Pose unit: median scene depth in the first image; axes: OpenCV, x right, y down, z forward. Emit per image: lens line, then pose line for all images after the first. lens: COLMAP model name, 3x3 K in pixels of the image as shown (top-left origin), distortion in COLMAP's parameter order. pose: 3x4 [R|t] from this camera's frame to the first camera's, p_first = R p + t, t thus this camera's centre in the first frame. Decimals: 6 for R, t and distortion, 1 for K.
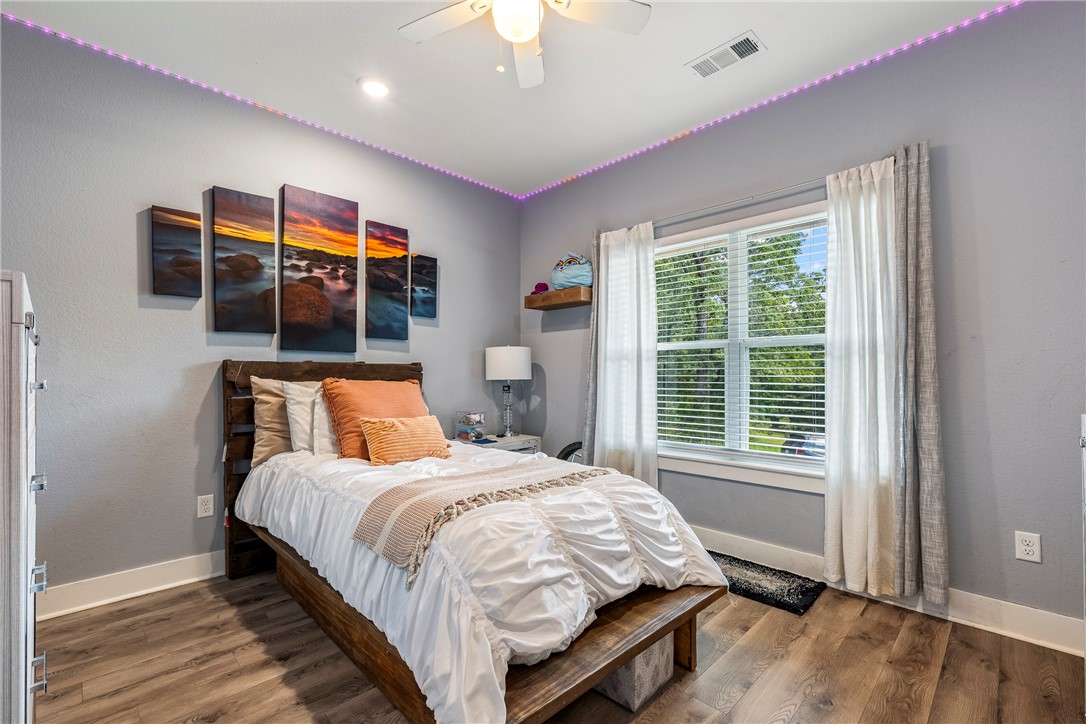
lens RADIAL K [[471.6, 0, 543.3], [0, 471.6, 369.2], [0, 0, 1]] dist [0.001359, -0.000188]
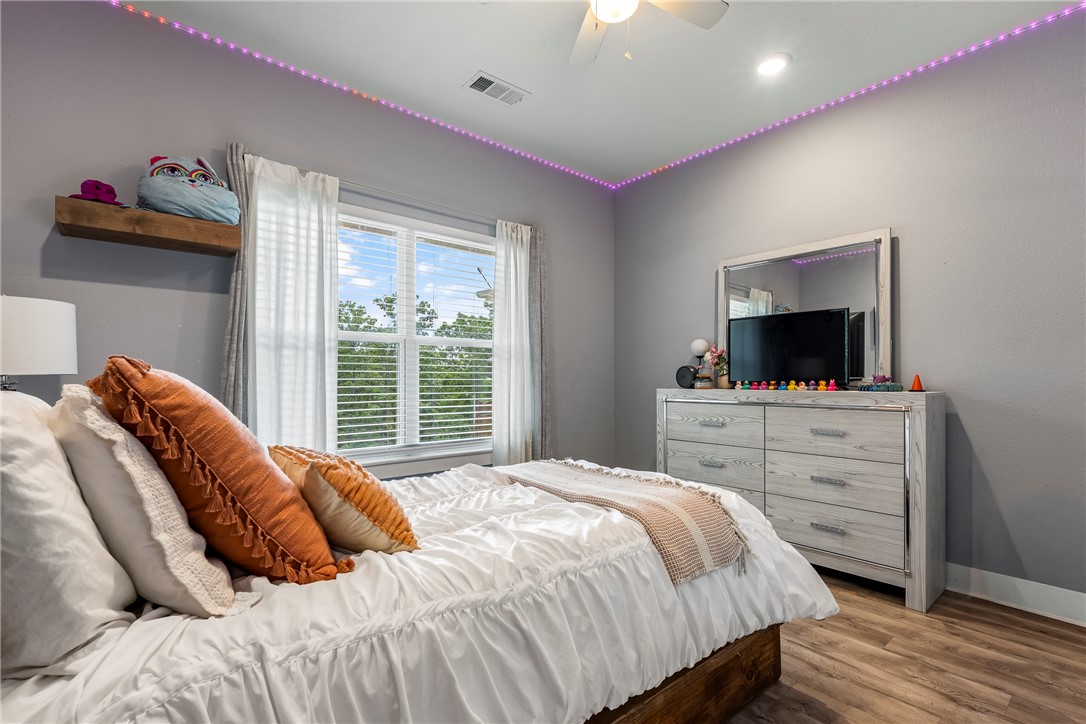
lens RADIAL K [[507.2, 0, 545.4], [0, 507.2, 376.2], [0, 0, 1]] dist [0.000311, -0.000190]
pose [[0.077550, 0.005222, 0.996975, -0.644359], [-0.013610, 0.999899, -0.004178, 0.023626], [-0.996896, -0.013245, 0.077613, 0.615622]]
